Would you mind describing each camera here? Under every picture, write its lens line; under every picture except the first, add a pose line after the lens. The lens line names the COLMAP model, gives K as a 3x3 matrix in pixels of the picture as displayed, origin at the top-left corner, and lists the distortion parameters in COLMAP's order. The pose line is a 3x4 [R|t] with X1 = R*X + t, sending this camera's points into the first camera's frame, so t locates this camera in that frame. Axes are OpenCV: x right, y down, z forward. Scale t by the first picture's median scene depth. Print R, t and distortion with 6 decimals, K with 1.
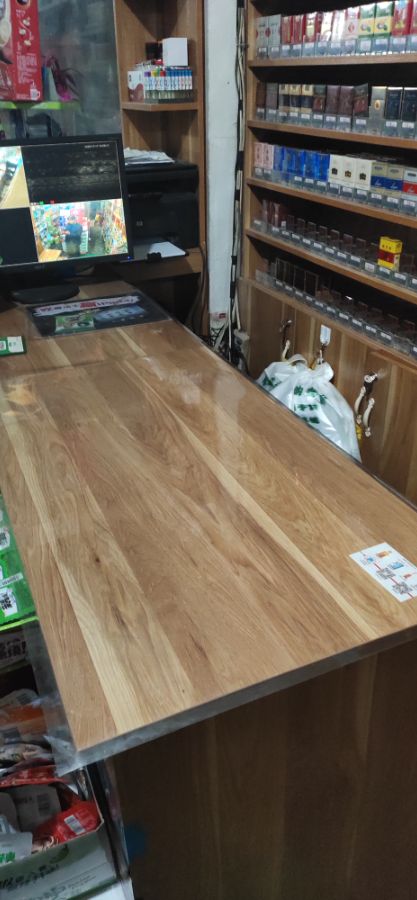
lens RADIAL K [[673.8, 0, 208.5], [0, 673.8, 450.0], [0, 0, 1]] dist [0.102277, -0.109804]
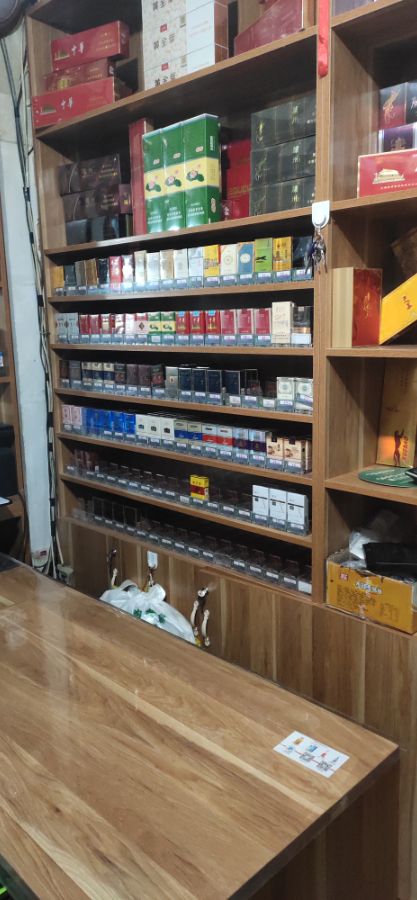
lens RADIAL K [[673.8, 0, 208.5], [0, 673.8, 450.0], [0, 0, 1]] dist [0.102277, -0.109804]
pose [[0.933853, -0.073986, 0.349921, -0.127028], [0.179995, 0.942663, -0.281050, -0.009875], [-0.309064, 0.325443, 0.893625, -0.094382]]
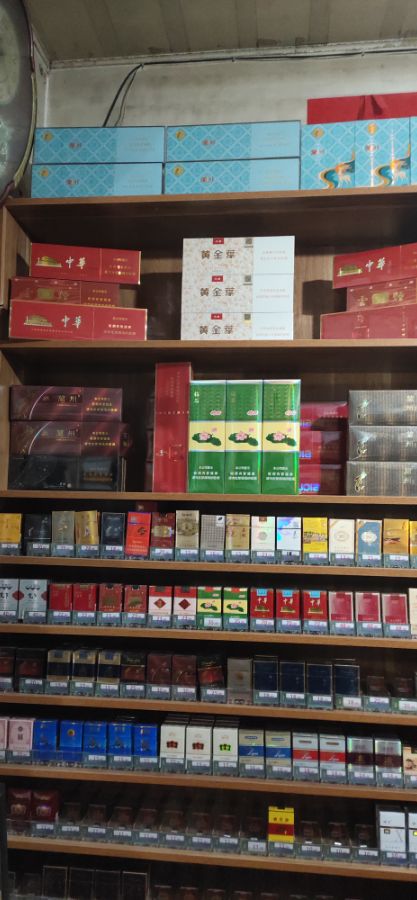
lens RADIAL K [[573.4, 0, 208.5], [0, 573.4, 551.3], [0, 0, 1]] dist [0.040547, -0.056489]
pose [[0.480983, 0.101848, 0.870794, -0.447396], [0.385637, 0.867409, -0.314459, -0.373874], [-0.787362, 0.487060, 0.377933, 0.575728]]
